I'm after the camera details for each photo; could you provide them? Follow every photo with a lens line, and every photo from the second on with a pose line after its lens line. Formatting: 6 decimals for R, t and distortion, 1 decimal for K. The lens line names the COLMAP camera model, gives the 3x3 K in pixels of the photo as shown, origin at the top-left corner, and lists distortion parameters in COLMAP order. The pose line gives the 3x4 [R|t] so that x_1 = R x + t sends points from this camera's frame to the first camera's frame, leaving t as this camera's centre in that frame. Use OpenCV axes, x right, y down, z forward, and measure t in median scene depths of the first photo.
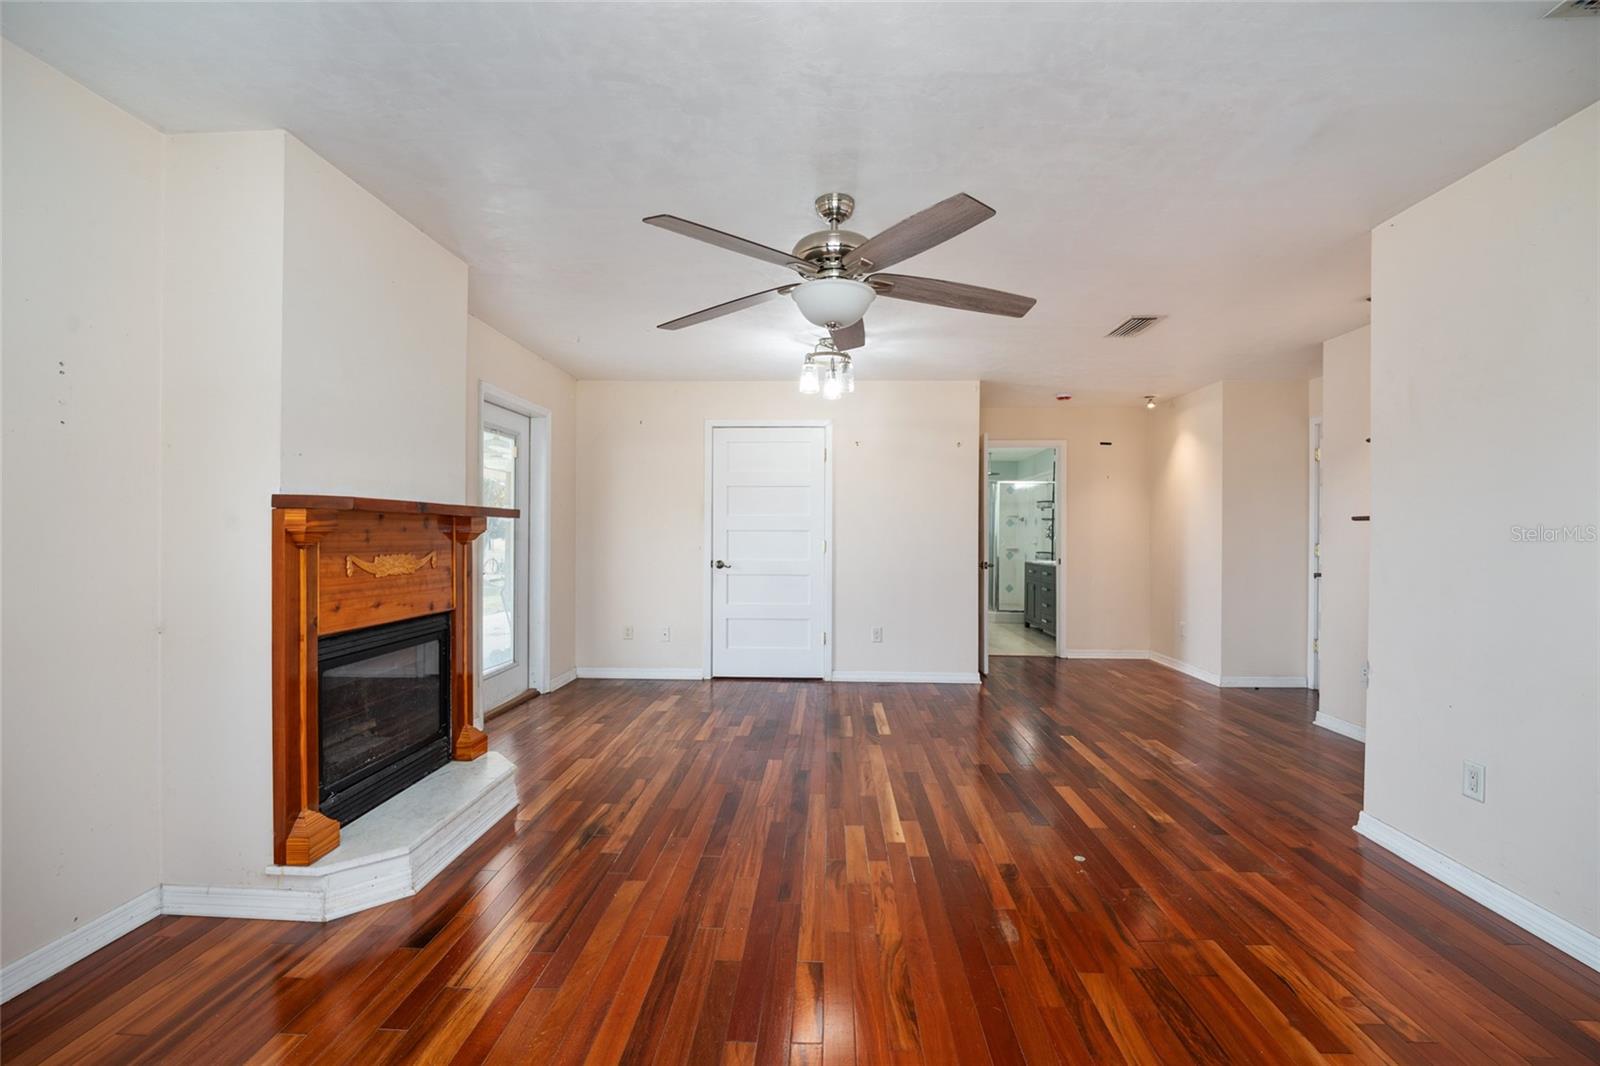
lens RADIAL K [[722.6, 0, 799.1], [0, 722.6, 536.4], [0, 0, 1]] dist [-0.008463, 0.000176]
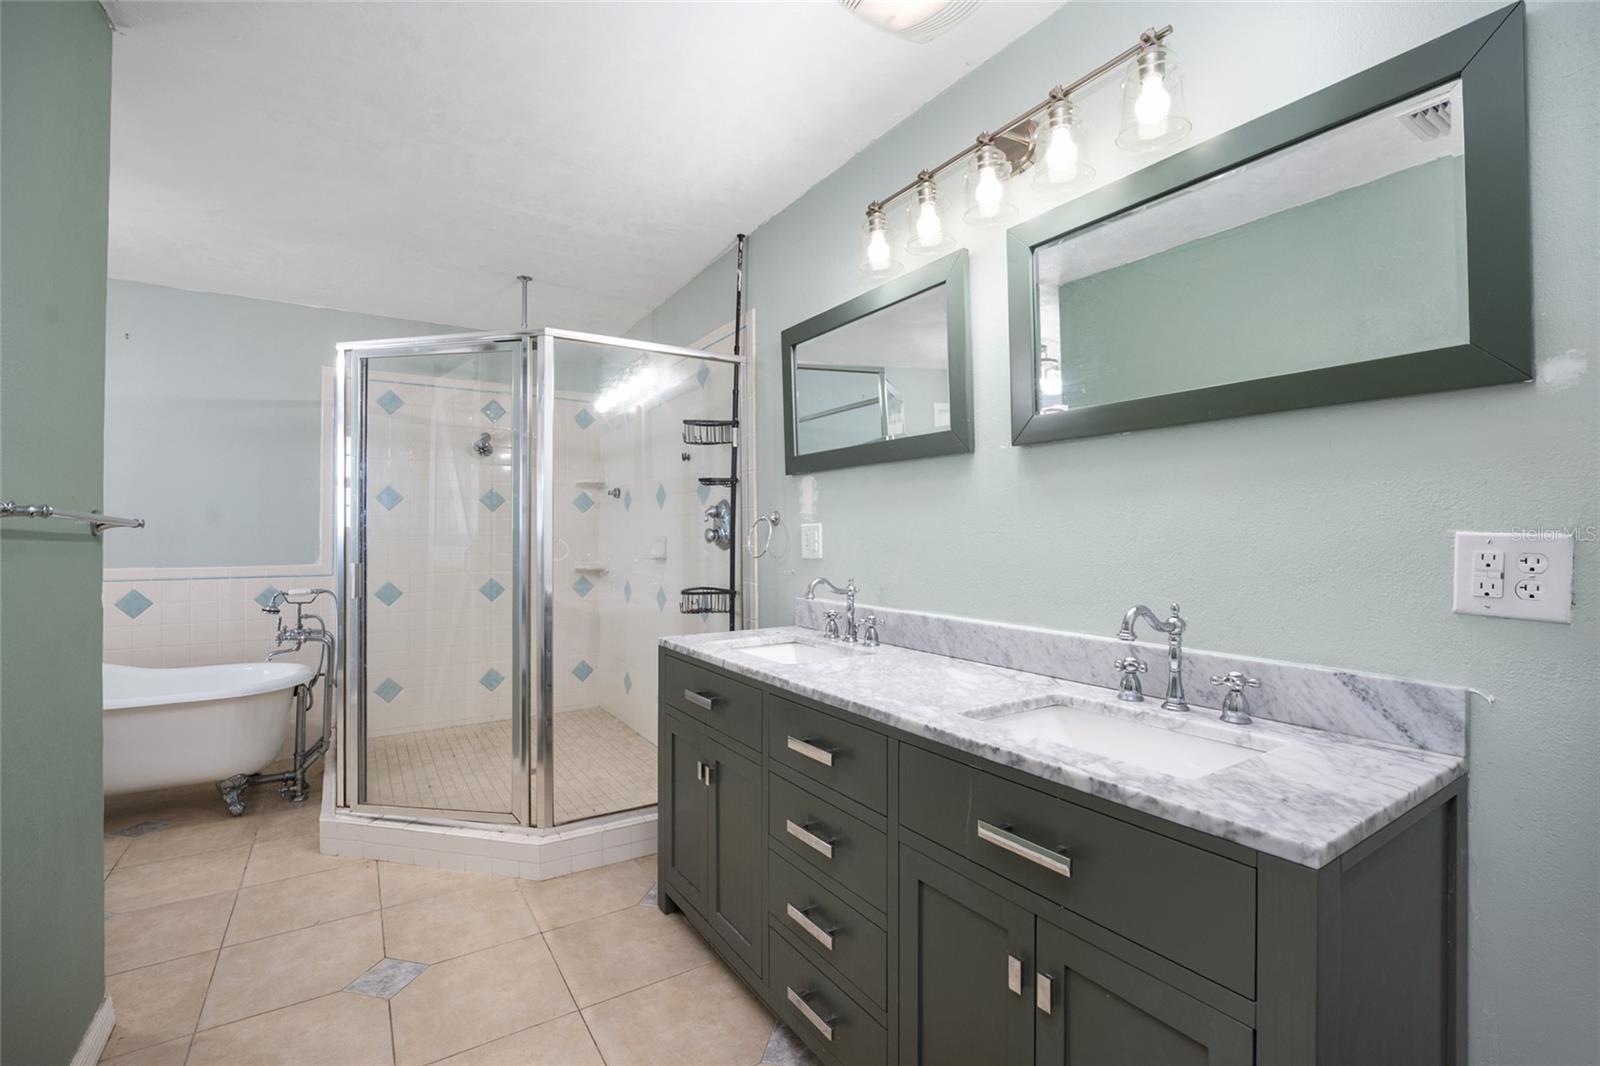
lens RADIAL K [[722.6, 0, 809.3], [0, 722.6, 530.5], [0, 0, 1]] dist [-0.008463, 0.000176]
pose [[0.823905, -0.002152, 0.566723, 0.189254], [0.003586, 0.999993, -0.001415, -0.002375], [-0.566716, 0.003198, 0.823907, 0.672425]]
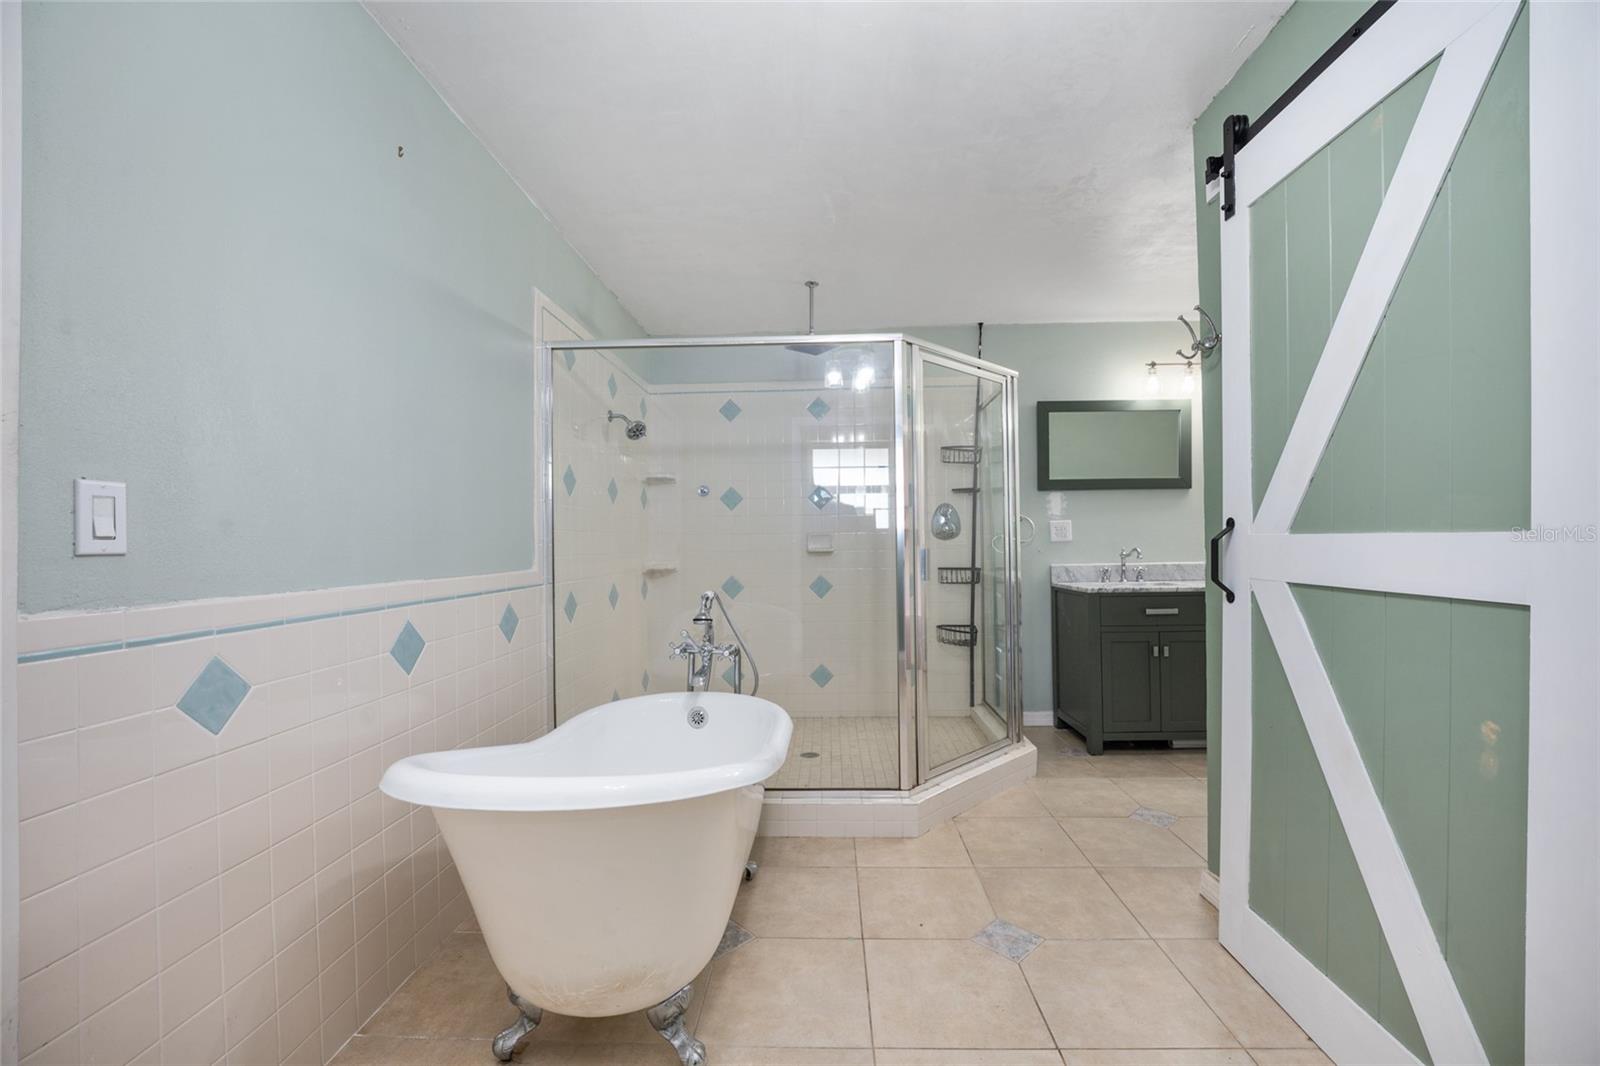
lens RADIAL K [[648.2, 0, 813.7], [0, 648.2, 542.3], [0, 0, 1]] dist [-0.027918, 0.003326]
pose [[-0.013069, -0.002957, 0.999910, -0.032892], [0.012902, 0.999912, 0.003125, 0.004156], [-0.999831, 0.012942, -0.013030, 1.009937]]
